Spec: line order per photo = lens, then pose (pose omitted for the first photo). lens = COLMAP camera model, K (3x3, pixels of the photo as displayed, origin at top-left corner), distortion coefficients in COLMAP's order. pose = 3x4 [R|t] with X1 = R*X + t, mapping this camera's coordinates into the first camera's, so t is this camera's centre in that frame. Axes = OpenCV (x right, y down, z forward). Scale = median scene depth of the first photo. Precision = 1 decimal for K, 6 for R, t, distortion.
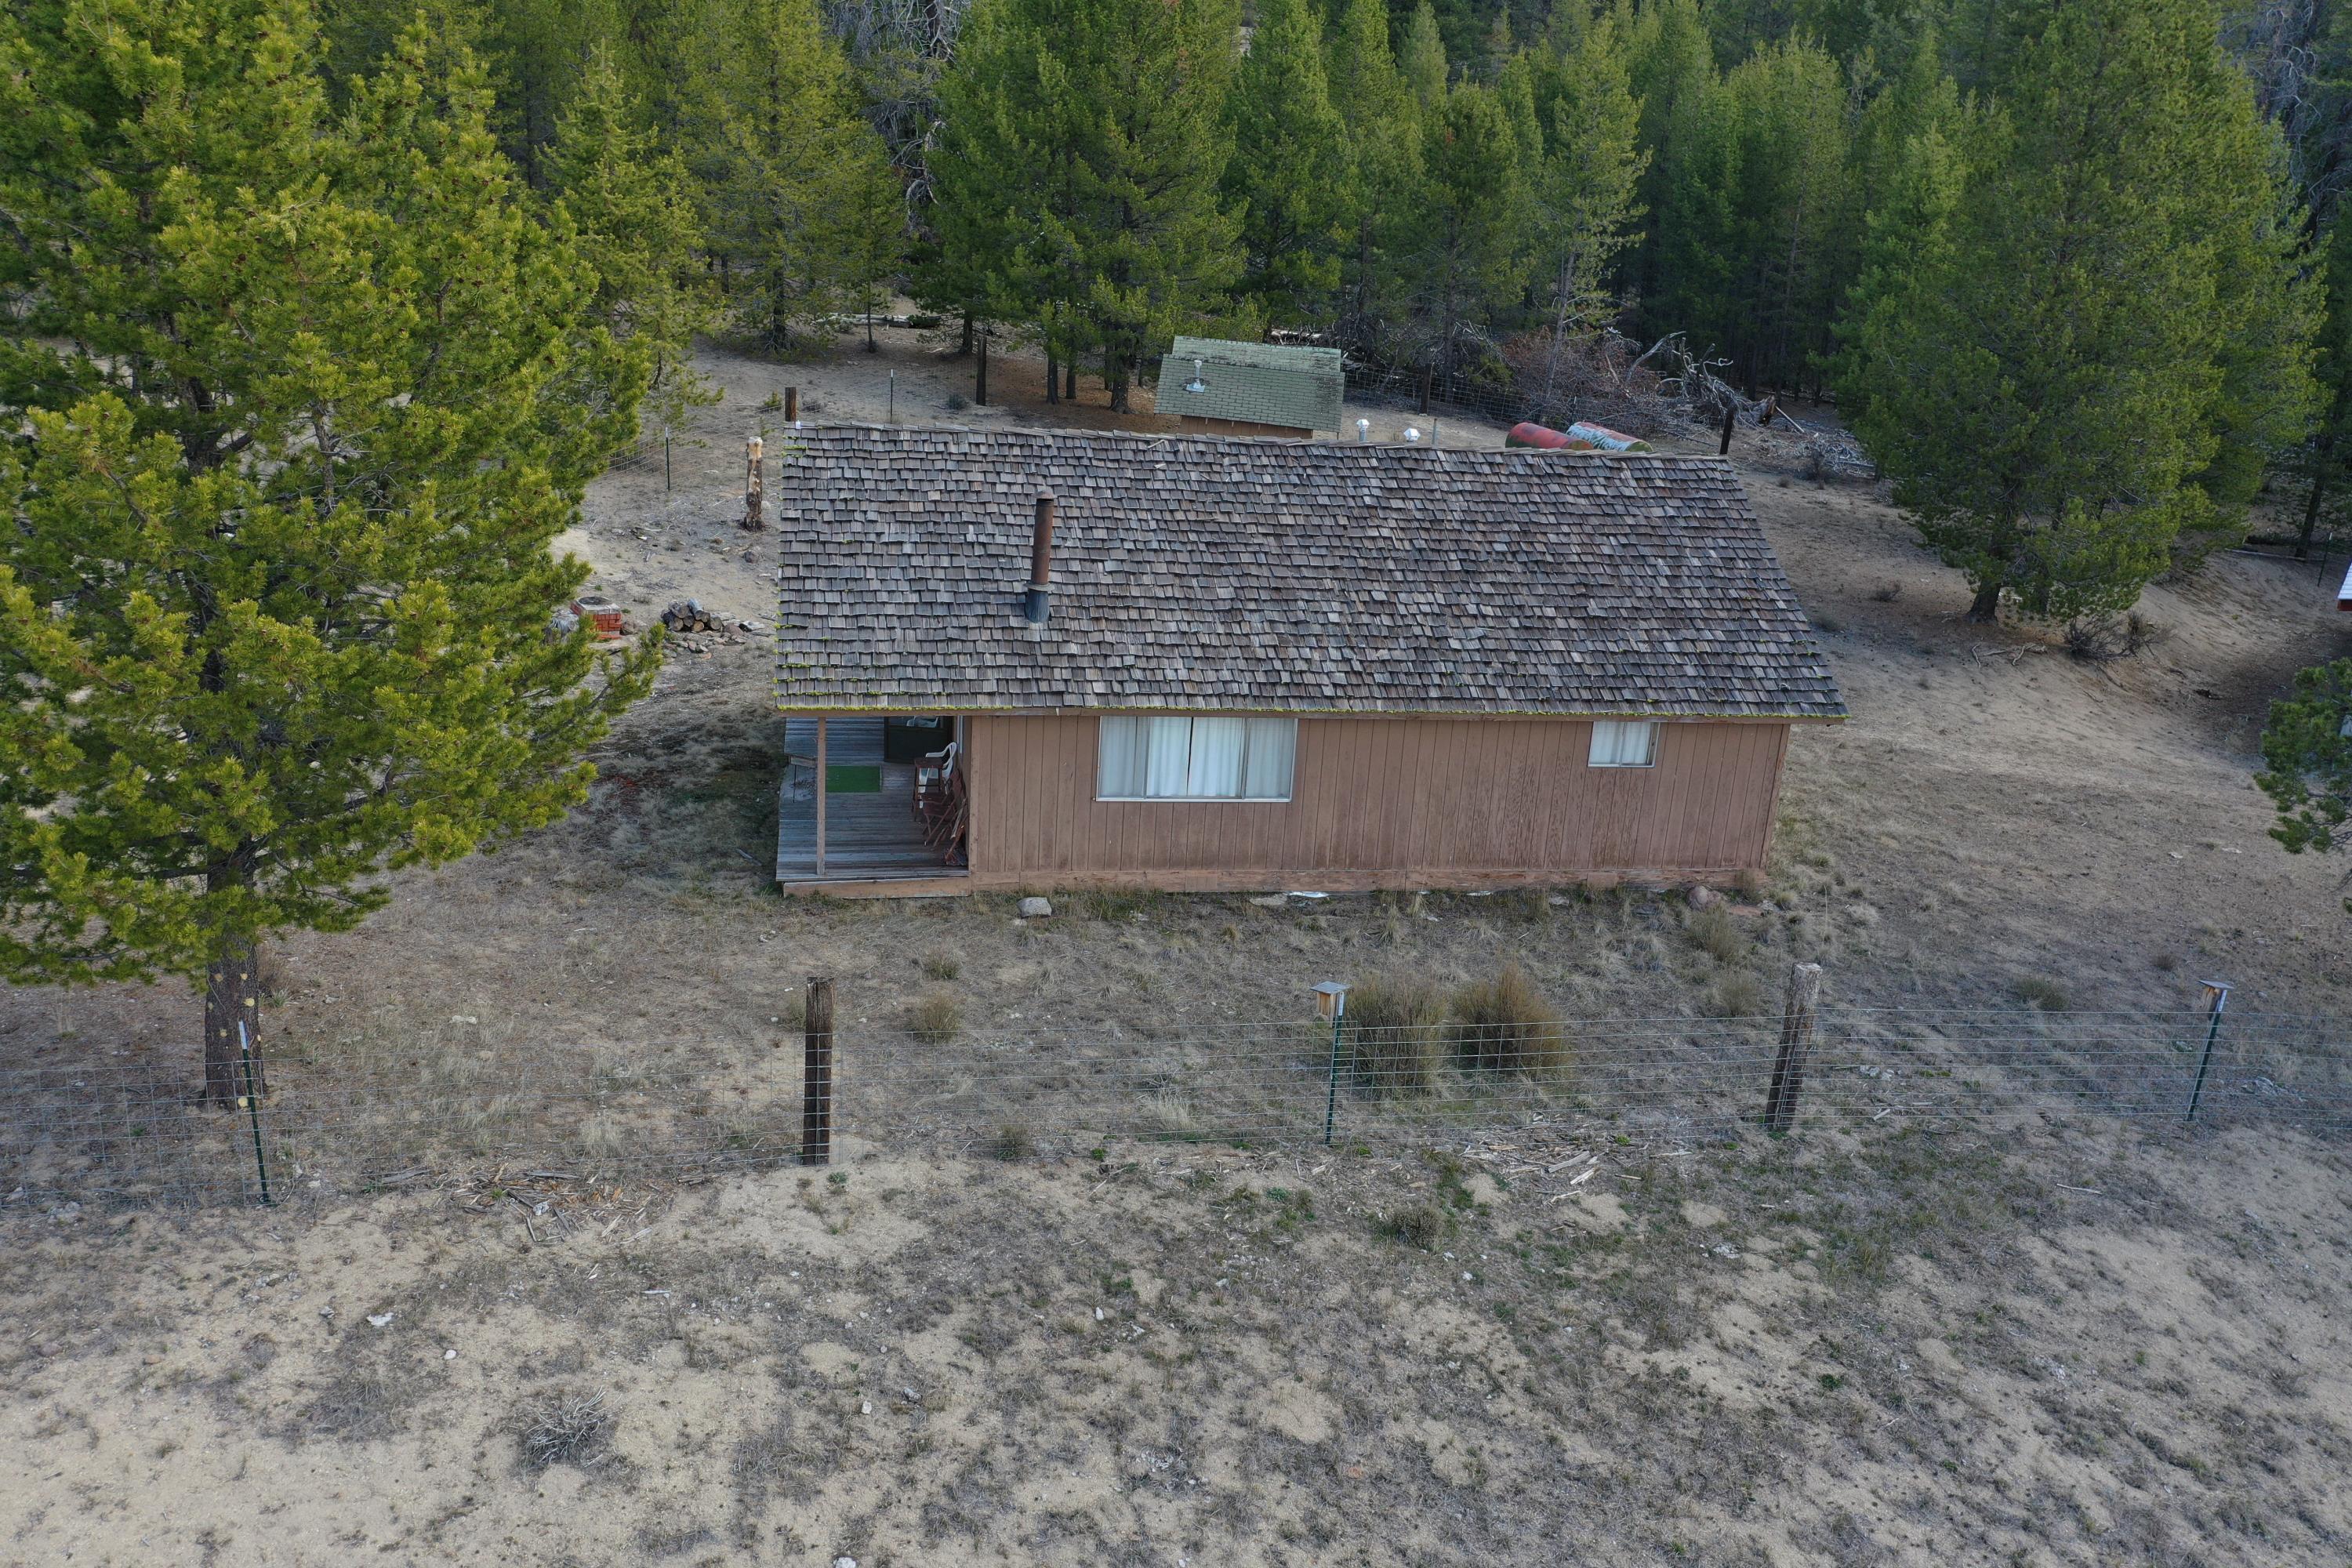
lens RADIAL K [[1886.2, 0, 1172.1], [0, 1886.2, 782.9], [0, 0, 1]] dist [0.002835, 0.008846]
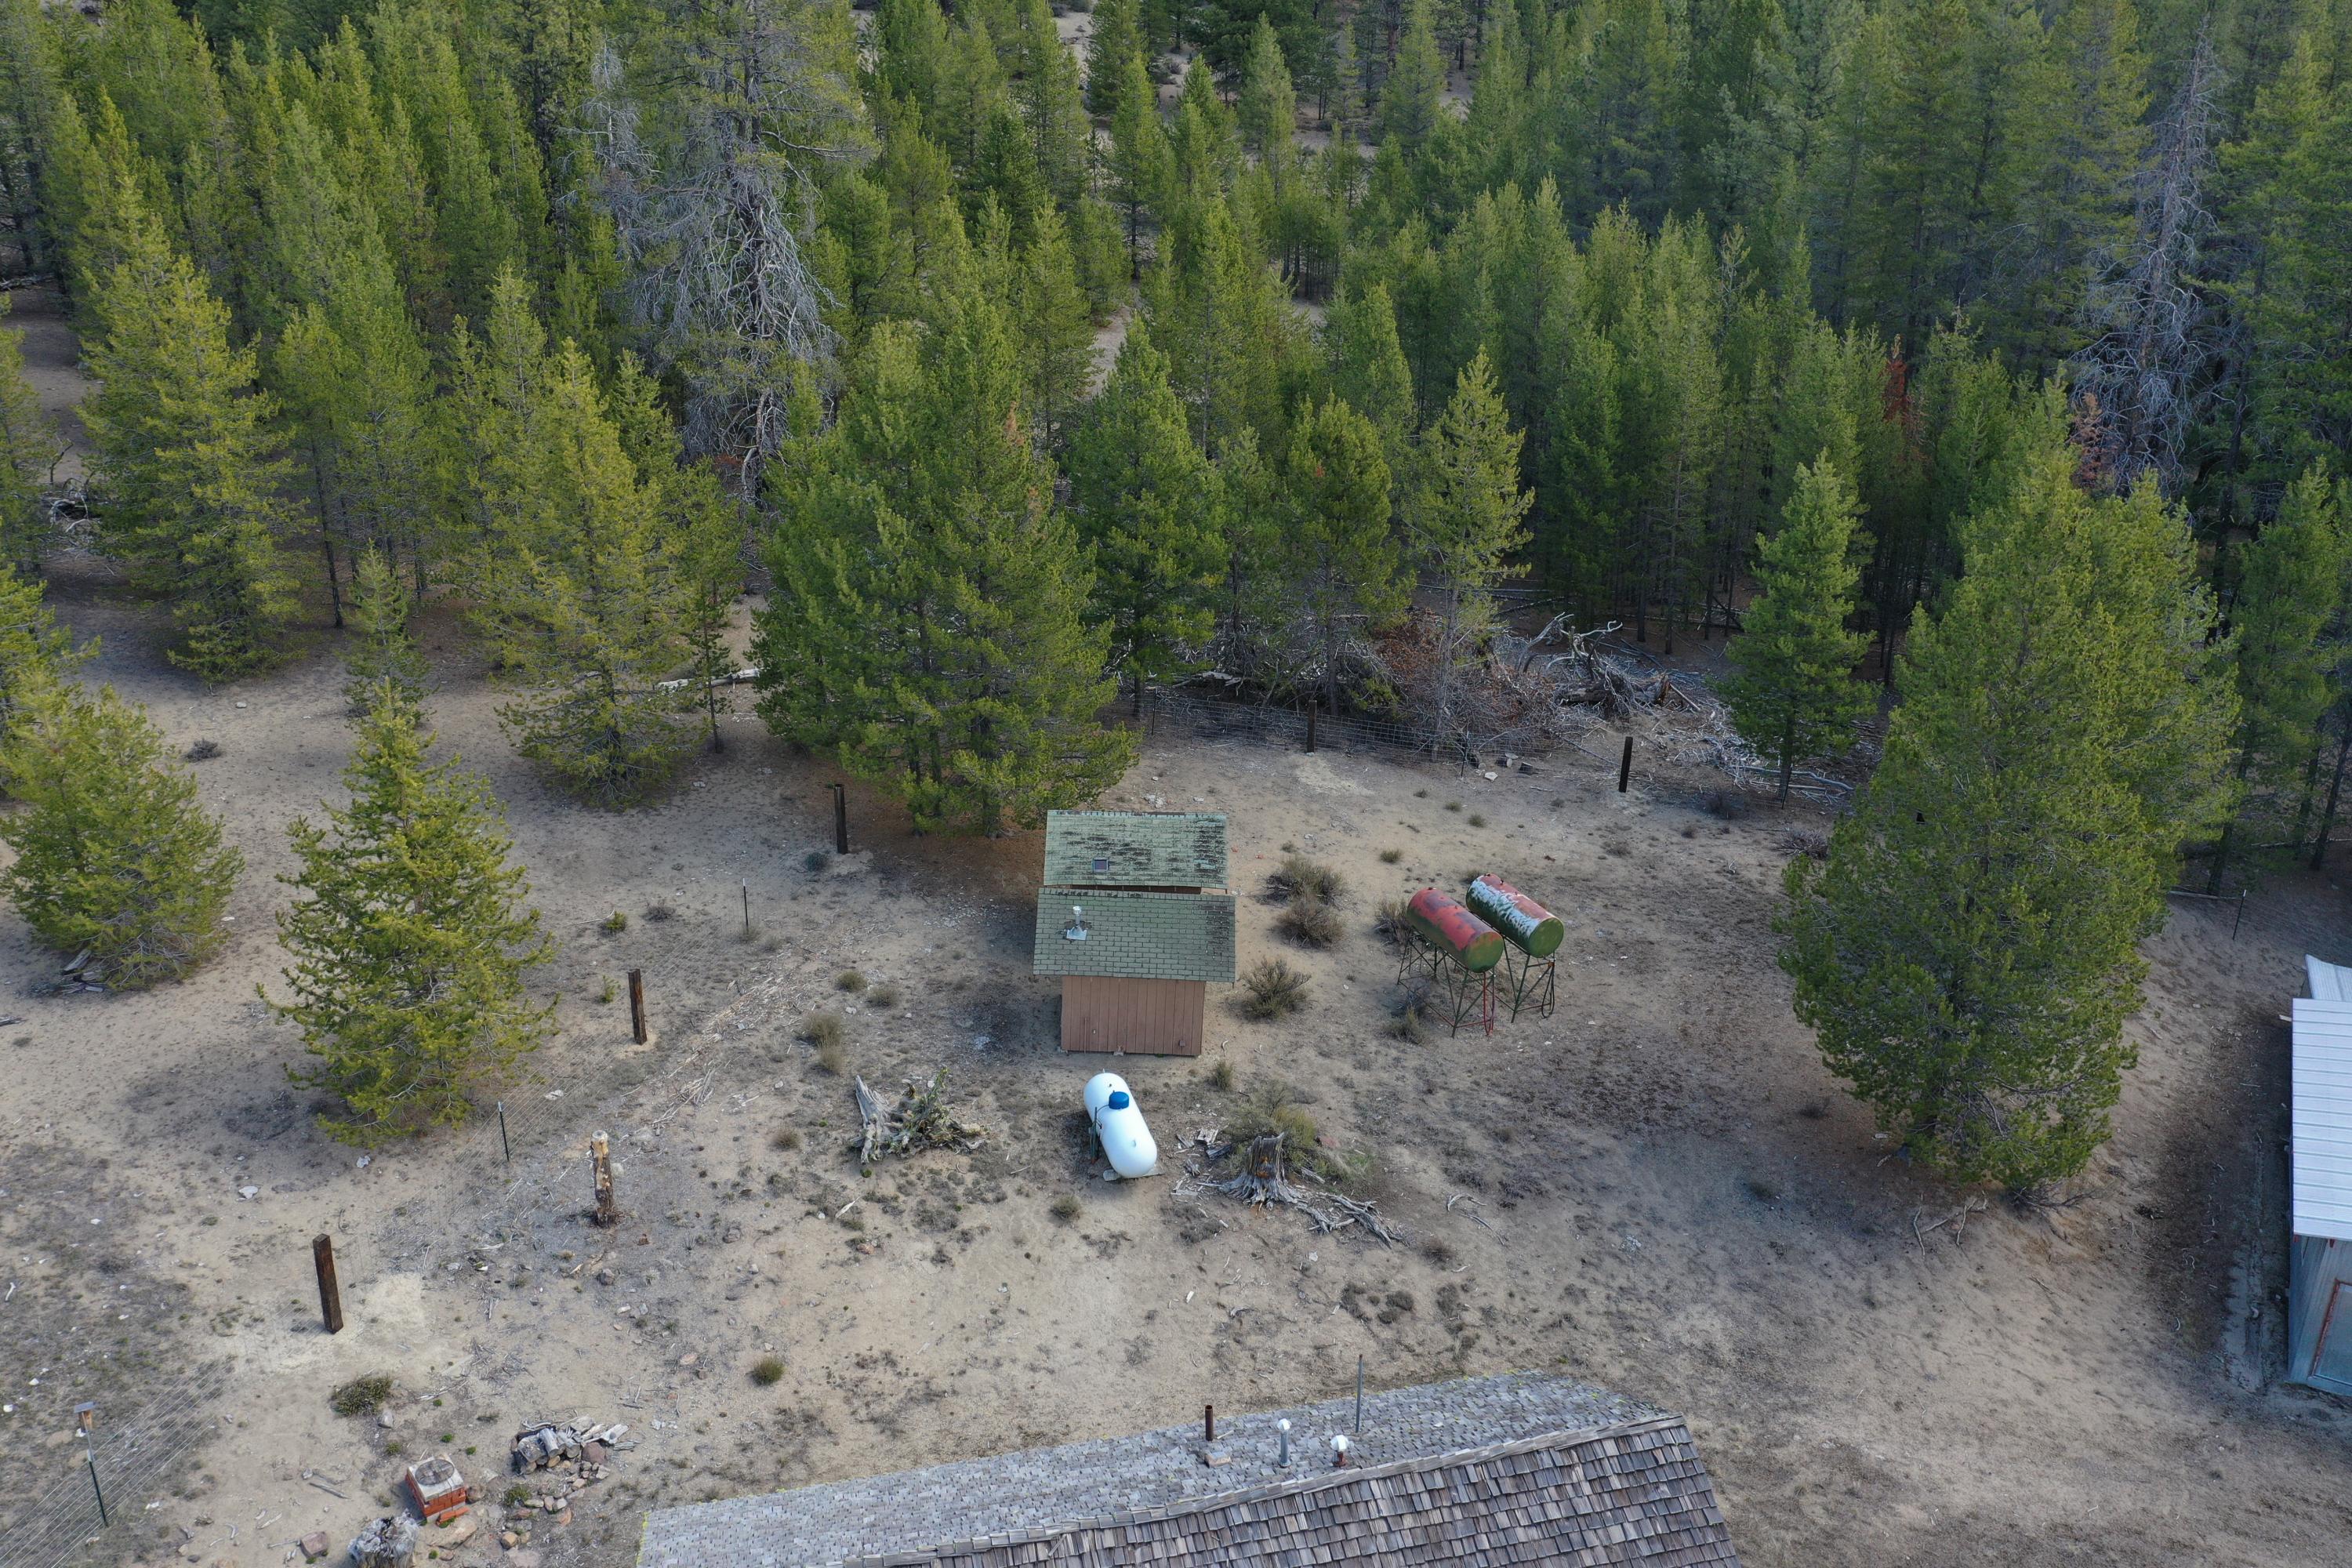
lens RADIAL K [[1886.2, 0, 1178.2], [0, 1886.2, 786.5], [0, 0, 1]] dist [0.002835, 0.008846]
pose [[0.995513, -0.073163, 0.060004, 0.010493], [0.069401, 0.995626, 0.062550, -0.300264], [-0.064318, -0.058105, 0.996236, 0.069693]]
